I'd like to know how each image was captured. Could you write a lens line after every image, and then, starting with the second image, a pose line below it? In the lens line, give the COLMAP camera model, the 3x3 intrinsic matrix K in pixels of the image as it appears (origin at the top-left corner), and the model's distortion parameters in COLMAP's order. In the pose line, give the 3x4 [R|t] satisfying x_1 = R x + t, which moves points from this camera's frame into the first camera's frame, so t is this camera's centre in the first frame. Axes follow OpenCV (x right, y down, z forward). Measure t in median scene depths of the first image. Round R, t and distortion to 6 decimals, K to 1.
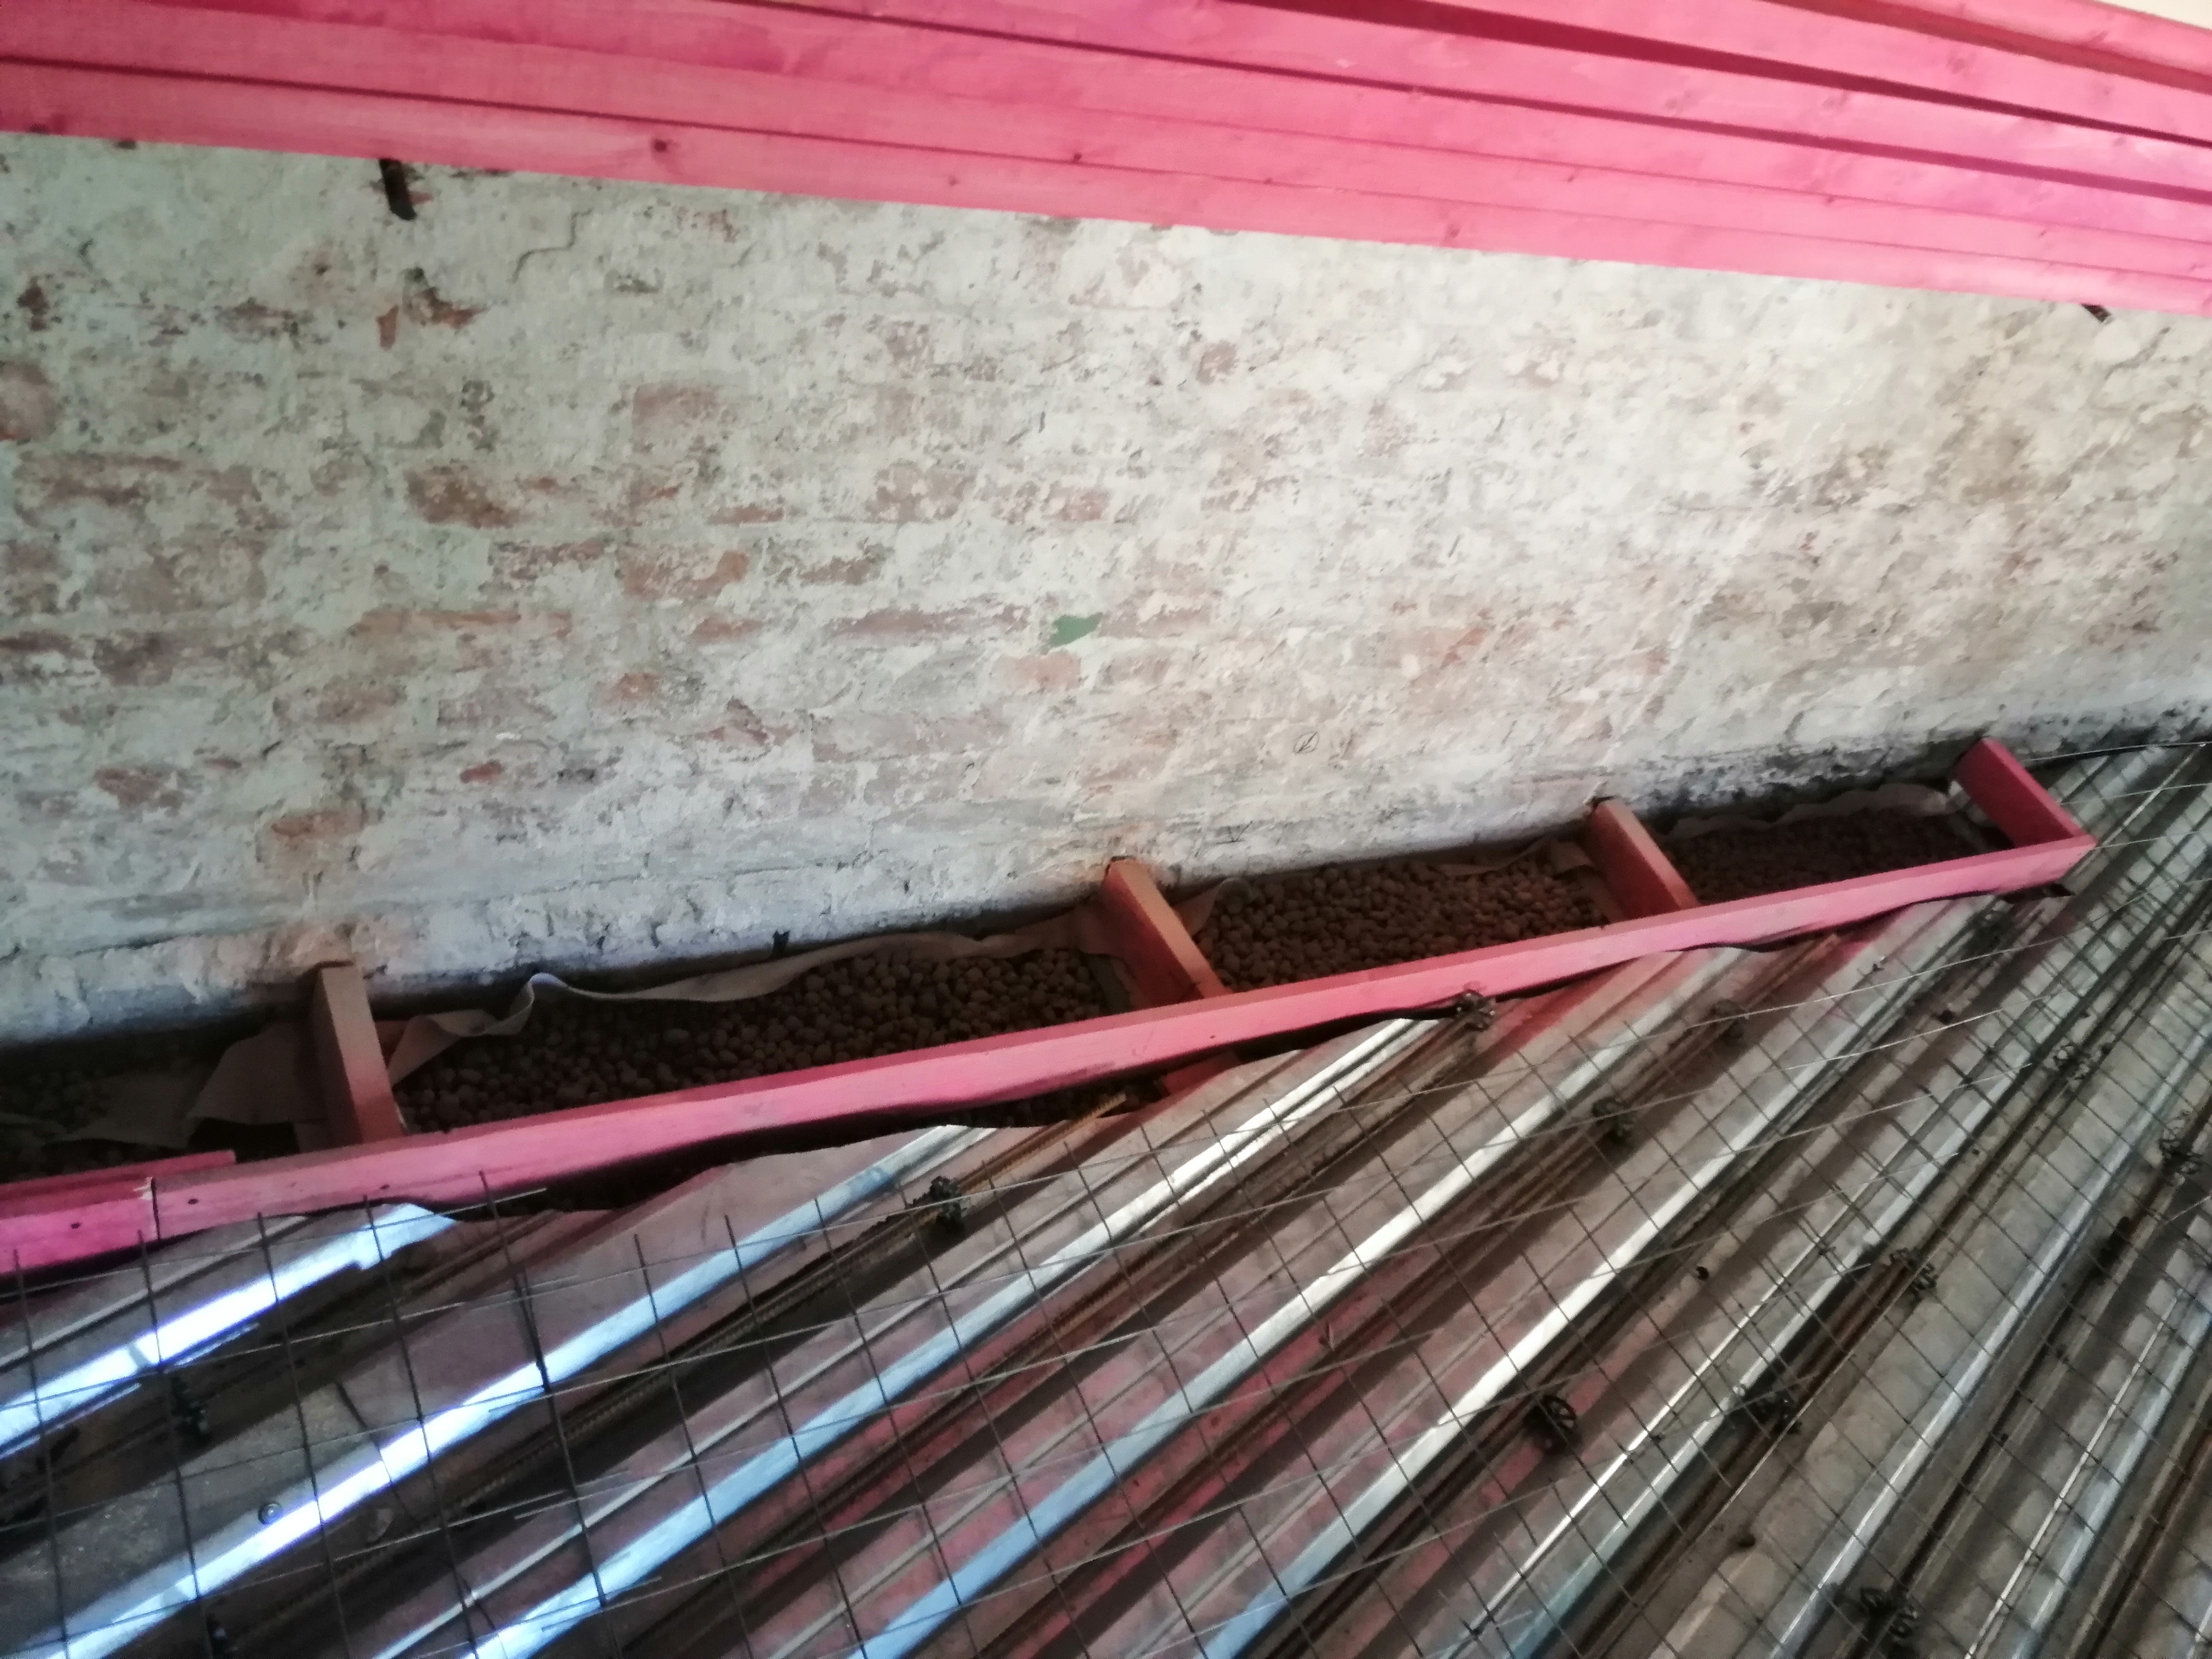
lens RADIAL K [[1715.8, 0, 1106.0], [0, 1715.8, 829.5], [0, 0, 1]] dist [0.004000, 0.000460]
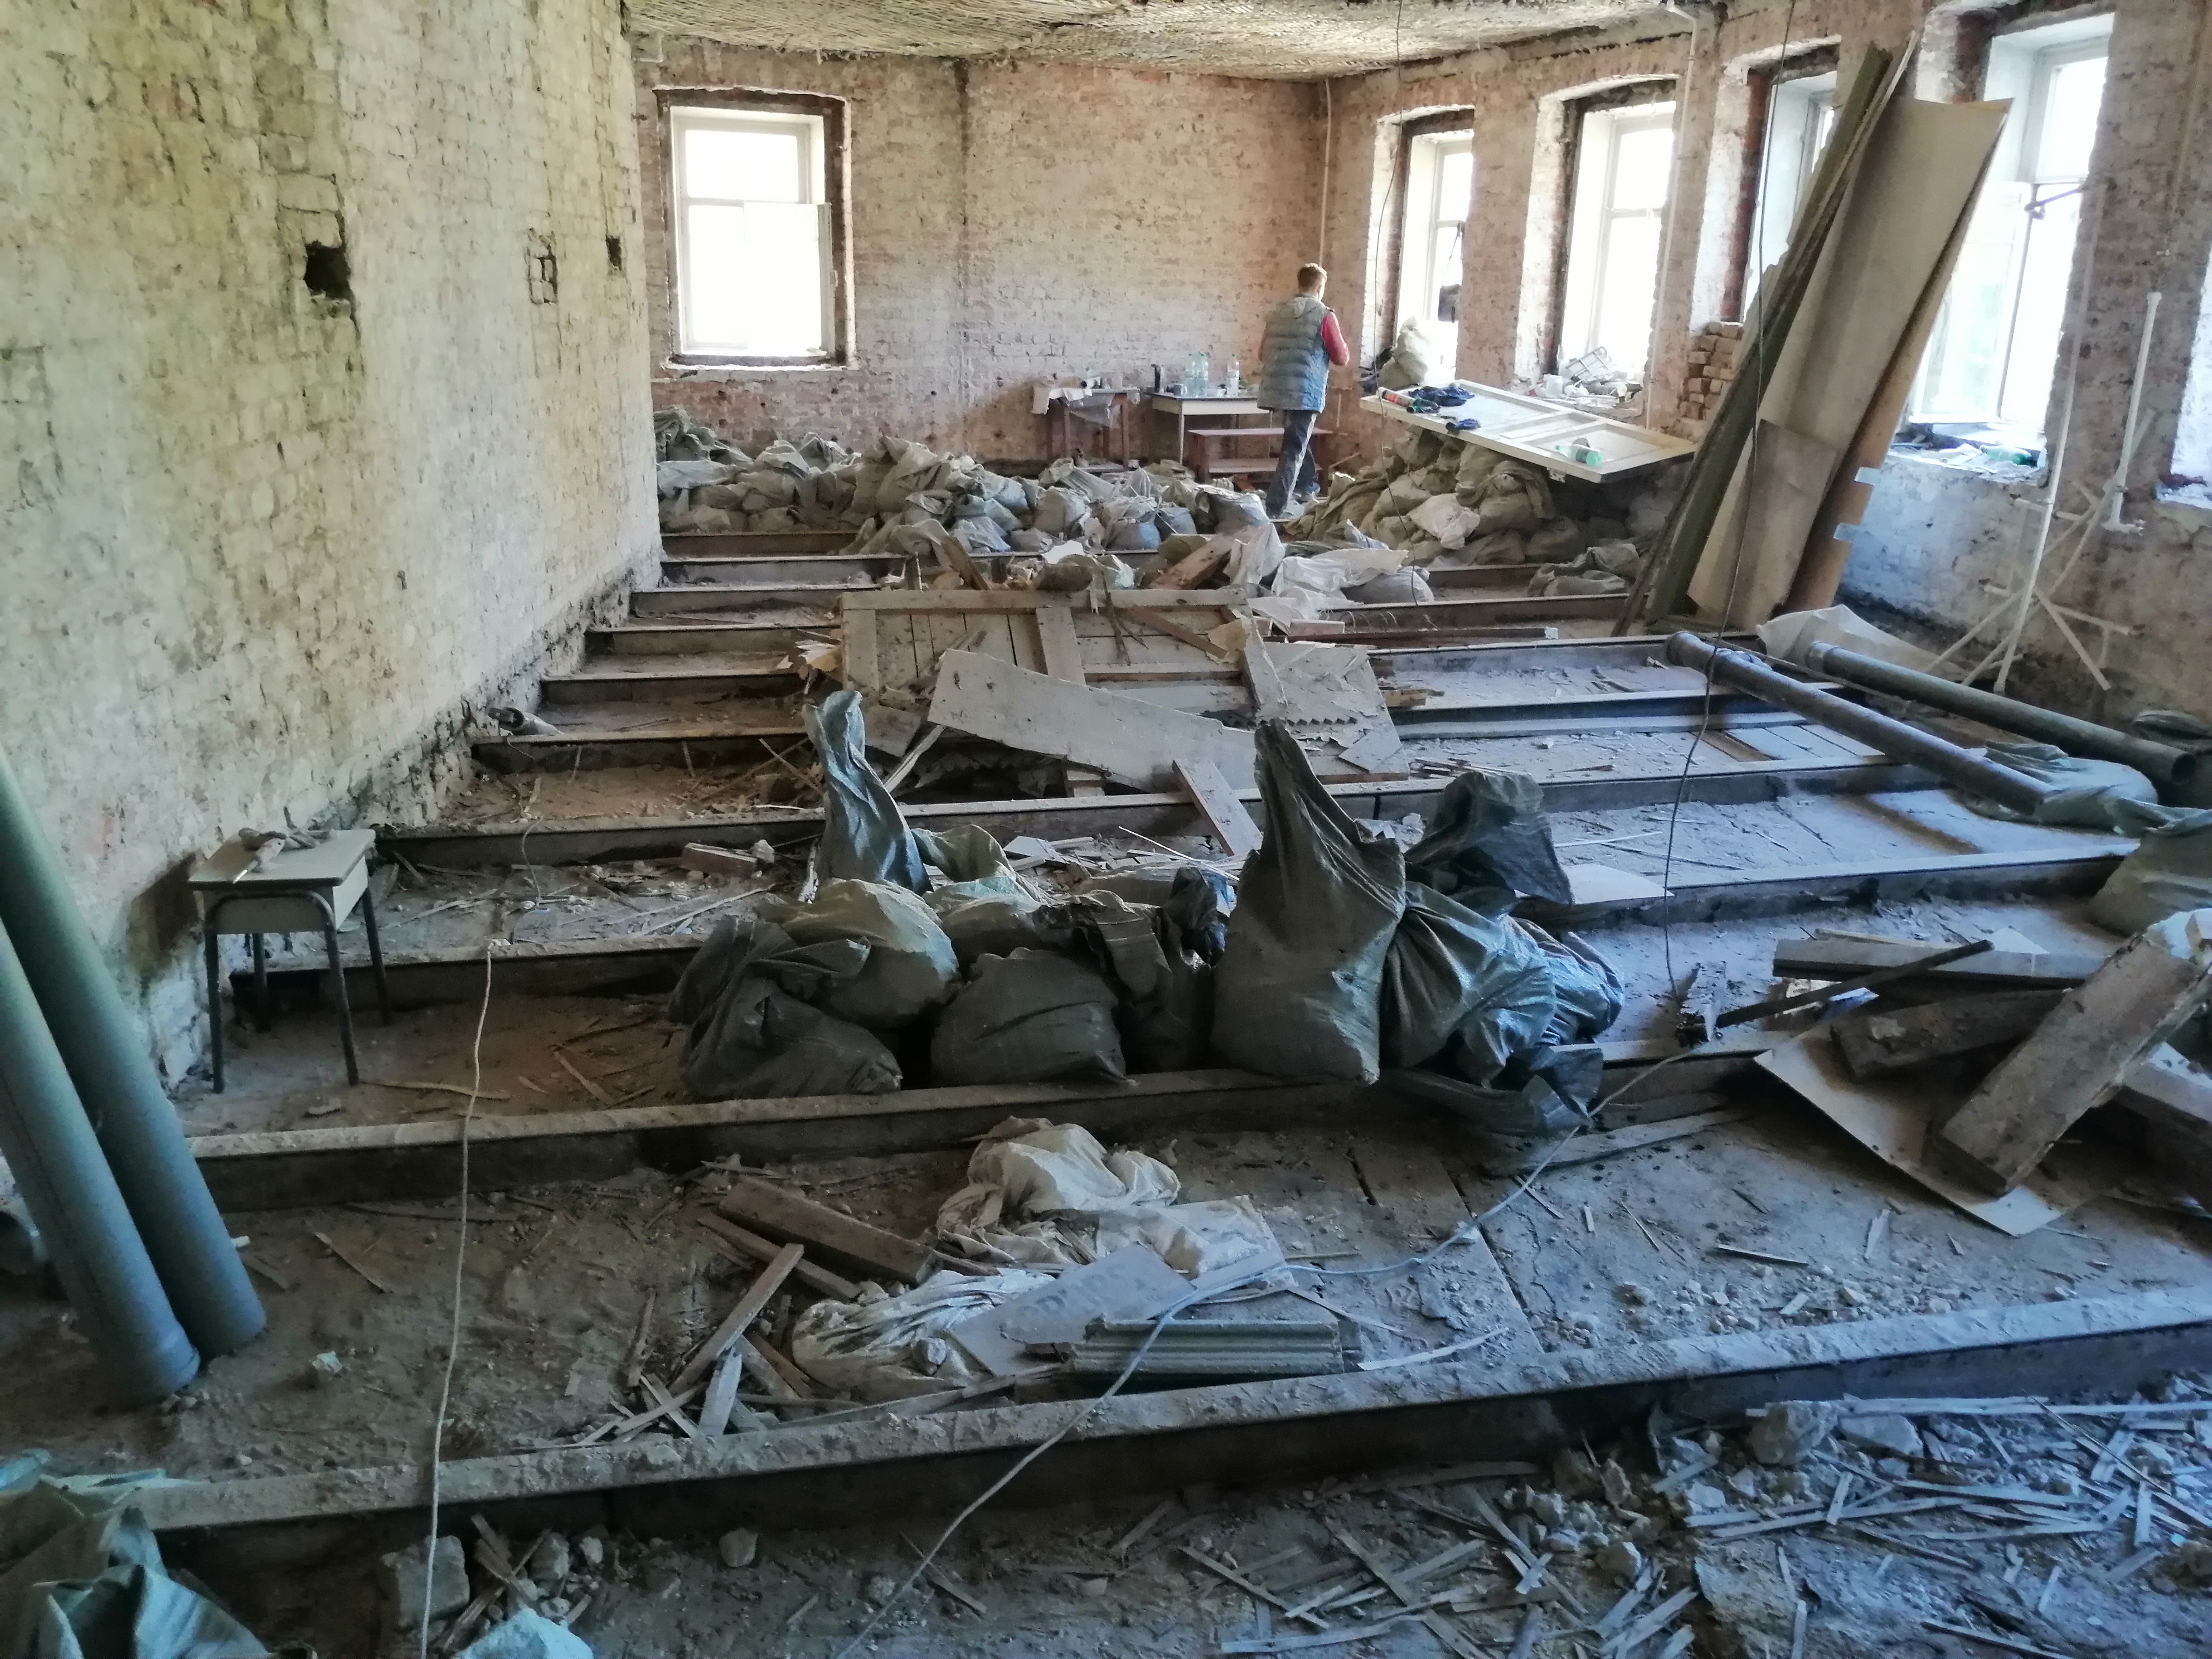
lens RADIAL K [[1715.8, 0, 1106.0], [0, 1715.8, 829.5], [0, 0, 1]] dist [0.004000, 0.000460]
pose [[0.336252, -0.544256, 0.768583, -0.574426], [0.710255, 0.682471, 0.172544, 0.220353], [-0.618444, 0.487872, 0.616042, -0.366774]]
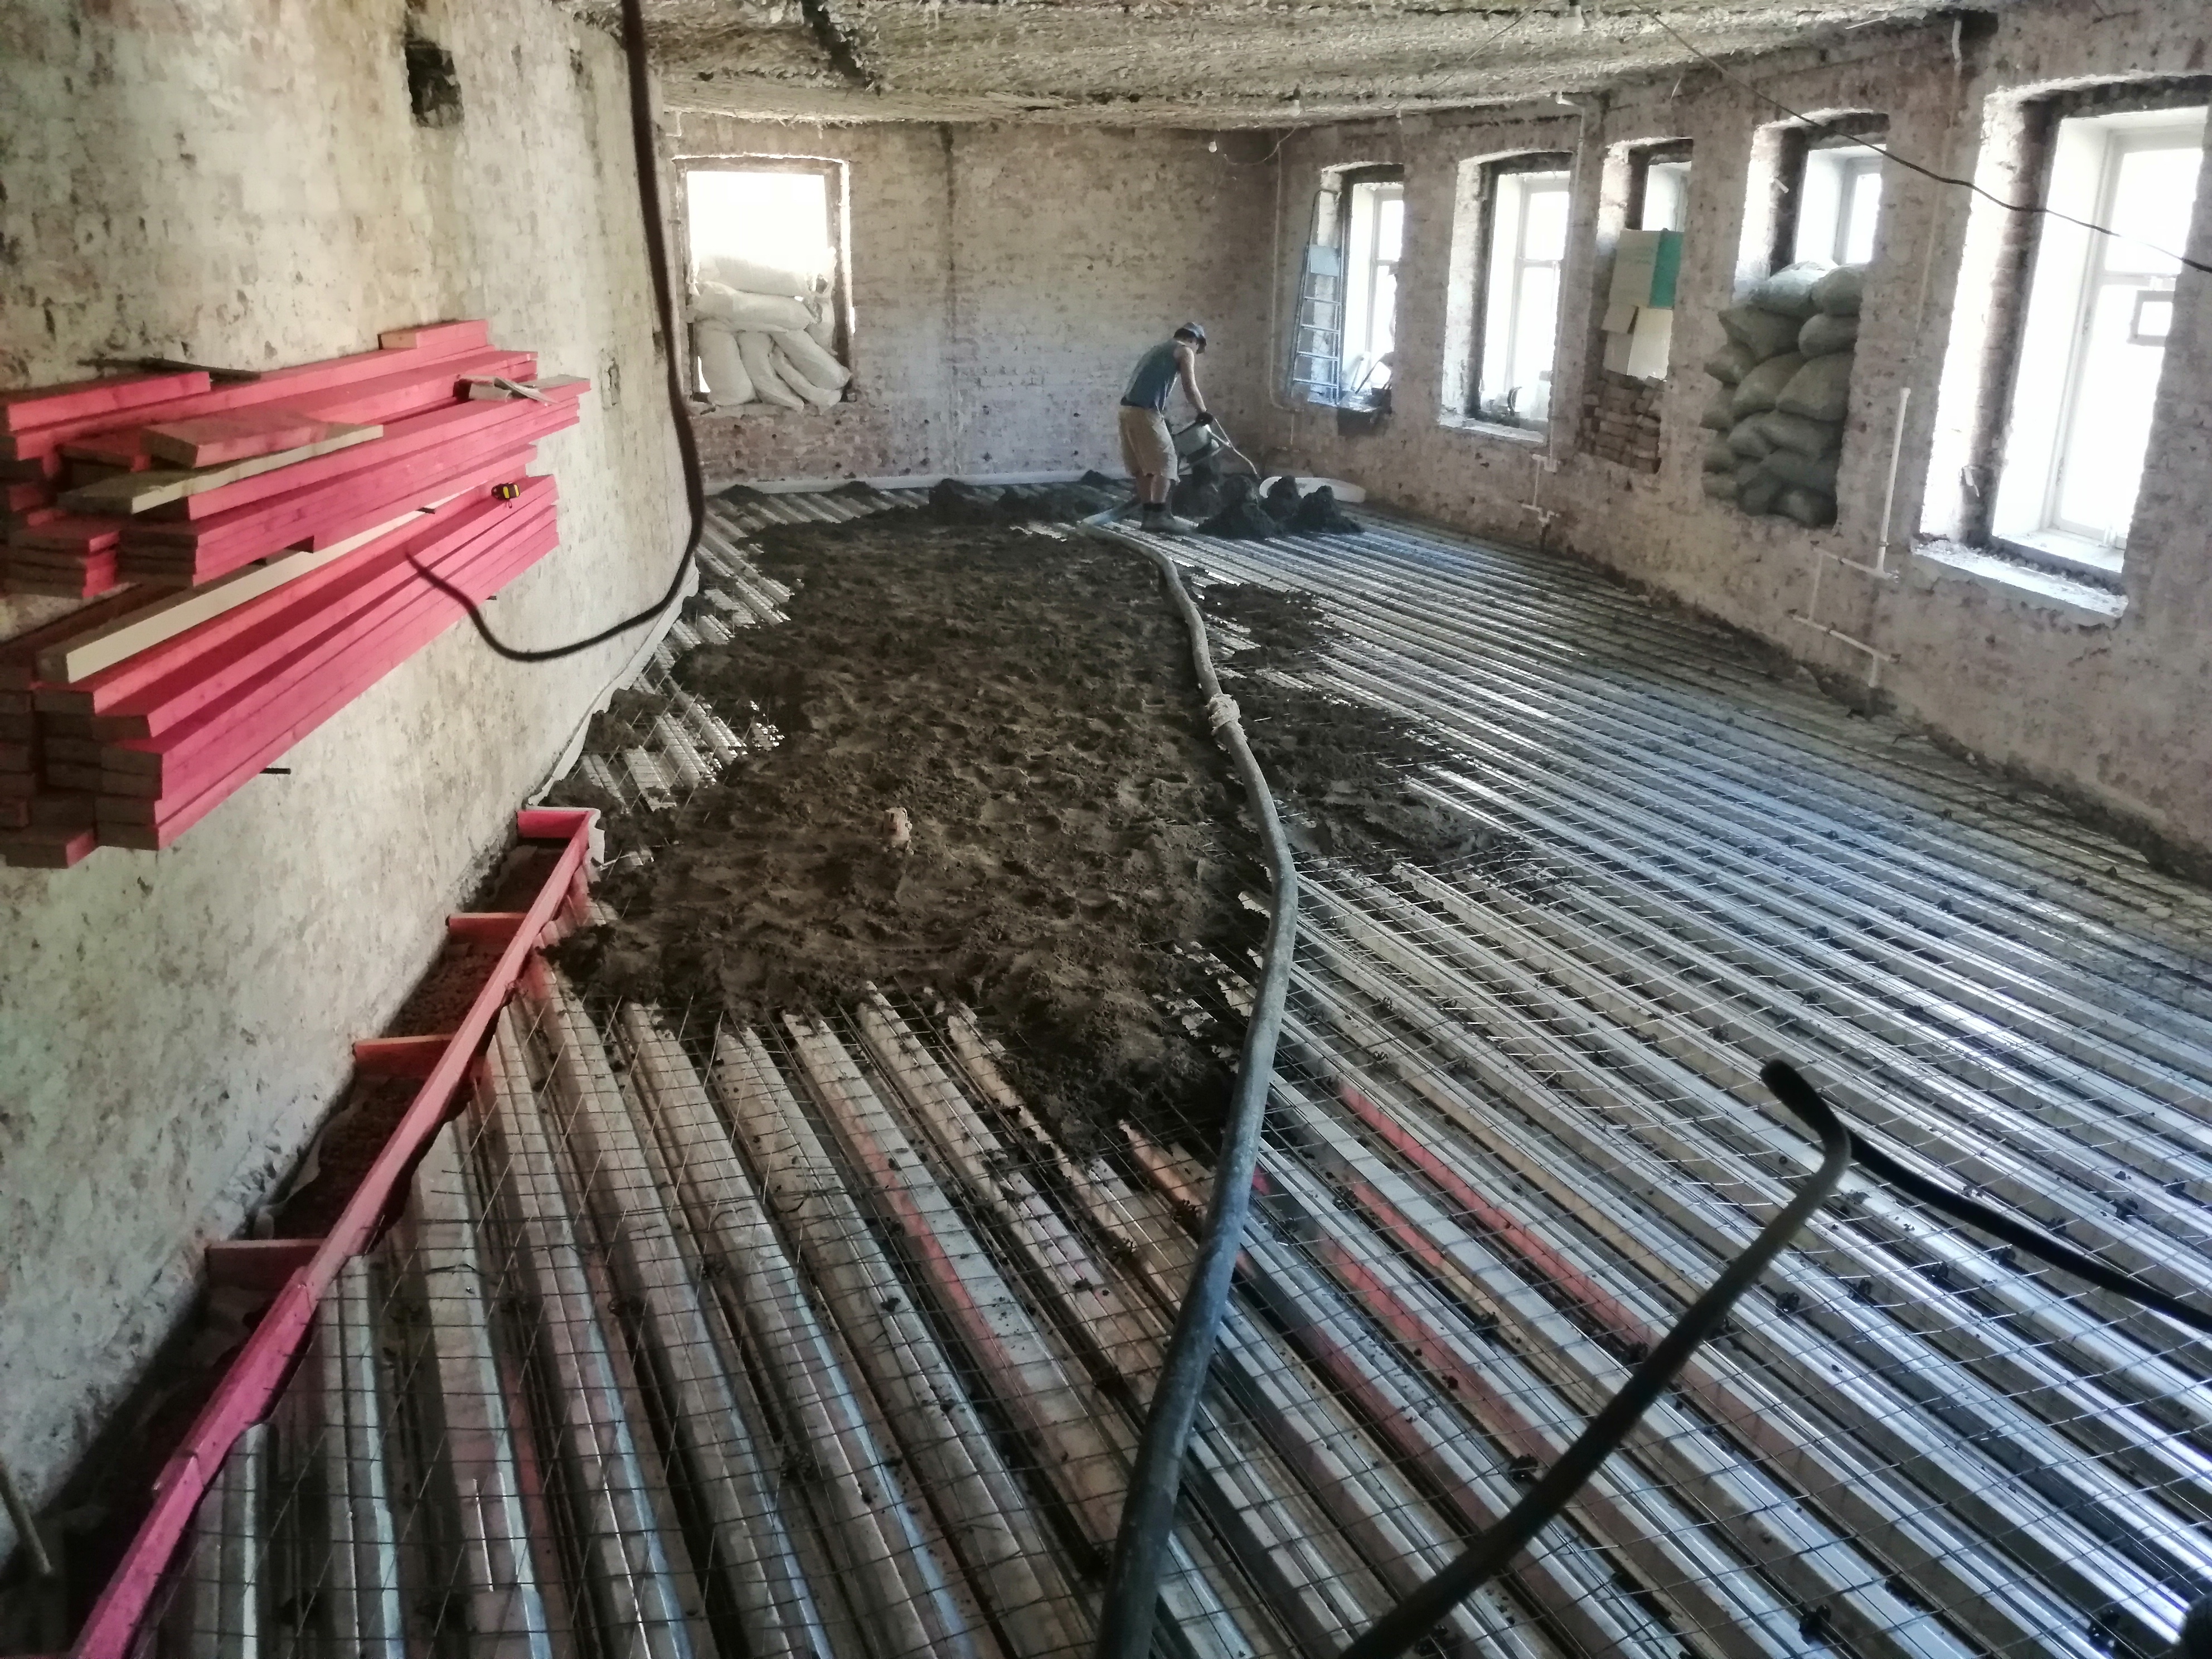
lens RADIAL K [[1715.8, 0, 1106.0], [0, 1715.8, 829.5], [0, 0, 1]] dist [0.004000, 0.000460]
pose [[0.326175, -0.567138, 0.756283, -1.011398], [0.720679, 0.666922, 0.189306, 0.096837], [-0.611745, 0.483291, 0.626257, -0.832644]]
